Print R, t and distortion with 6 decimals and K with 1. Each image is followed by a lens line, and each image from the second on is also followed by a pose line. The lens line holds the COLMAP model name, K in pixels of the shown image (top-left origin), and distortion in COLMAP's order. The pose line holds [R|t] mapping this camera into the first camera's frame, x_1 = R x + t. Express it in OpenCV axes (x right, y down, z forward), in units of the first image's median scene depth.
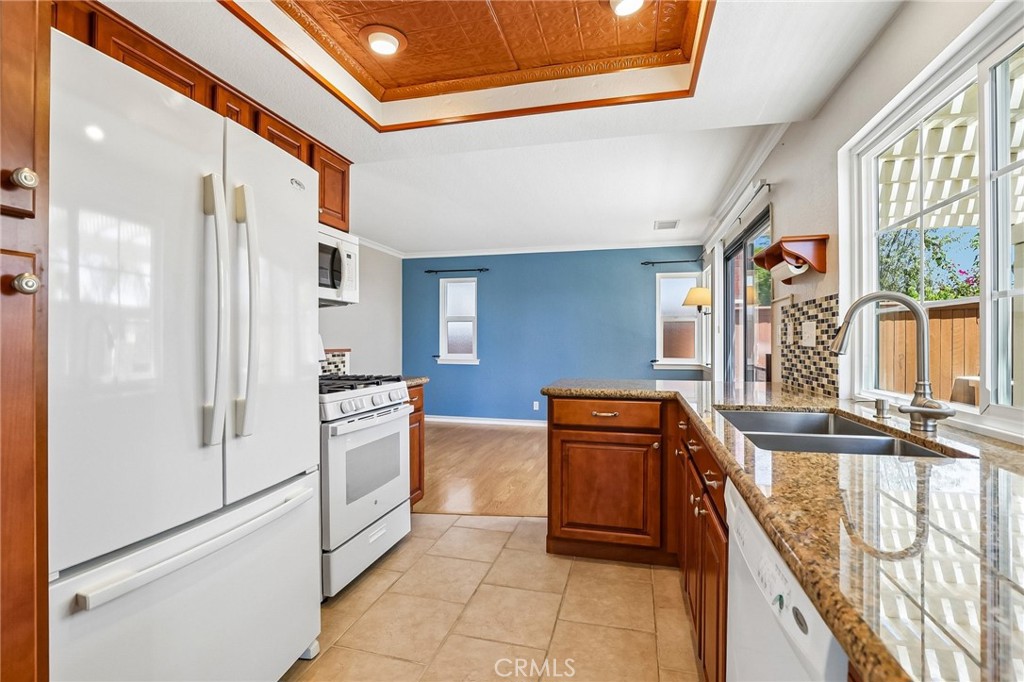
lens RADIAL K [[471.5, 0, 511.6], [0, 471.5, 339.7], [0, 0, 1]] dist [-0.003892, -0.000201]
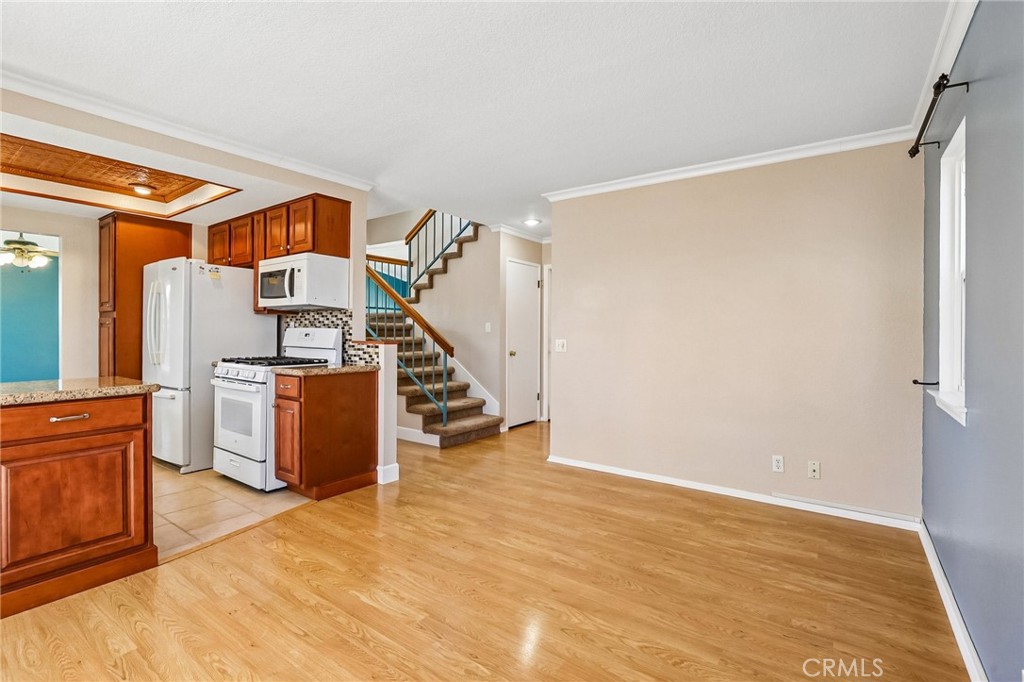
lens RADIAL K [[471.5, 0, 508.0], [0, 471.5, 334.1], [0, 0, 1]] dist [-0.003892, -0.000201]
pose [[-0.370921, -0.004348, -0.928654, 0.575122], [-0.007715, 0.999969, -0.001600, 0.002067], [0.928632, 0.006571, -0.370943, 1.736171]]
